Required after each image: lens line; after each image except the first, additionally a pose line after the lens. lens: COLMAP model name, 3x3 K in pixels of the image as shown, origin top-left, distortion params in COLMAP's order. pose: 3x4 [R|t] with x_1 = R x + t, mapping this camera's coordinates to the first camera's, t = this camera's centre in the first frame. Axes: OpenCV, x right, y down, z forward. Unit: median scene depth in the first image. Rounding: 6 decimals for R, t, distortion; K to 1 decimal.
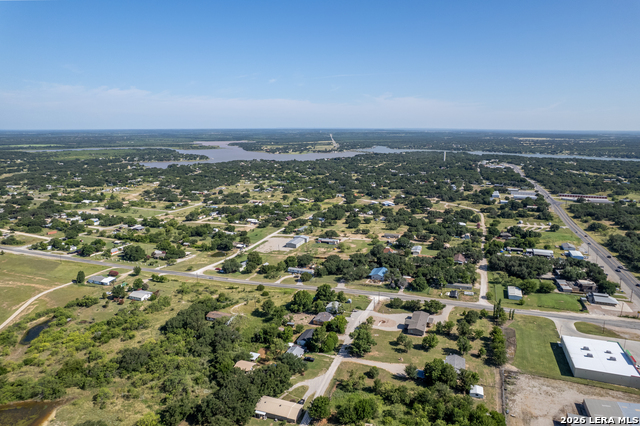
lens RADIAL K [[411.5, 0, 320.0], [0, 411.5, 213.0], [0, 0, 1]] dist [-0.073055, 0.059058]
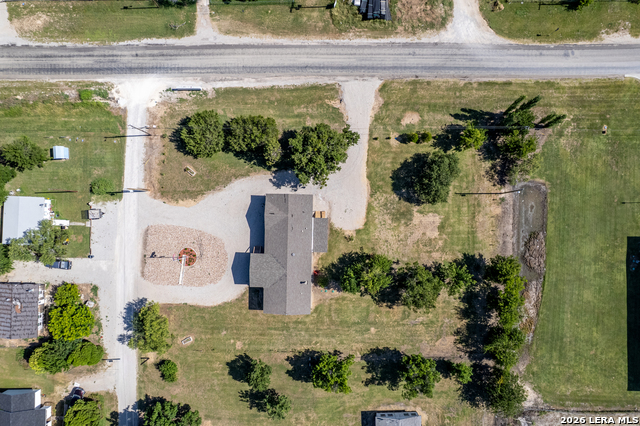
lens RADIAL K [[411.5, 0, 320.0], [0, 411.5, 213.0], [0, 0, 1]] dist [-0.073055, 0.059058]
pose [[0.940346, -0.340207, 0.002969, 0.226371], [0.069887, 0.201697, 0.976951, -0.058729], [-0.332965, -0.918465, 0.213441, 0.775796]]
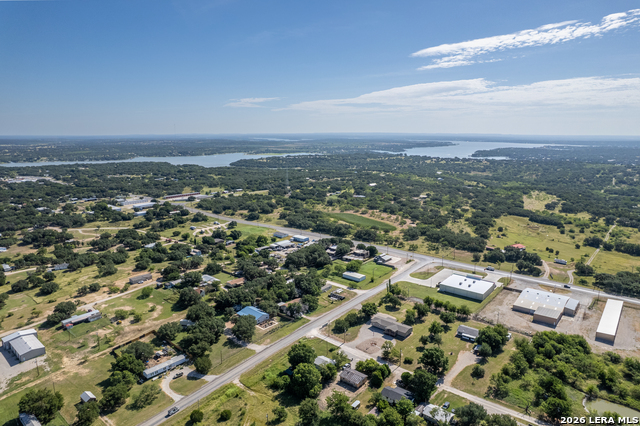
lens RADIAL K [[410.5, 0, 315.7], [0, 410.5, 213.4], [0, 0, 1]] dist [-0.069757, 0.060811]
pose [[0.336350, -0.185162, 0.923355, -0.582436], [0.194976, 0.972928, 0.124079, -0.138428], [-0.921332, 0.138298, 0.363346, 0.622562]]
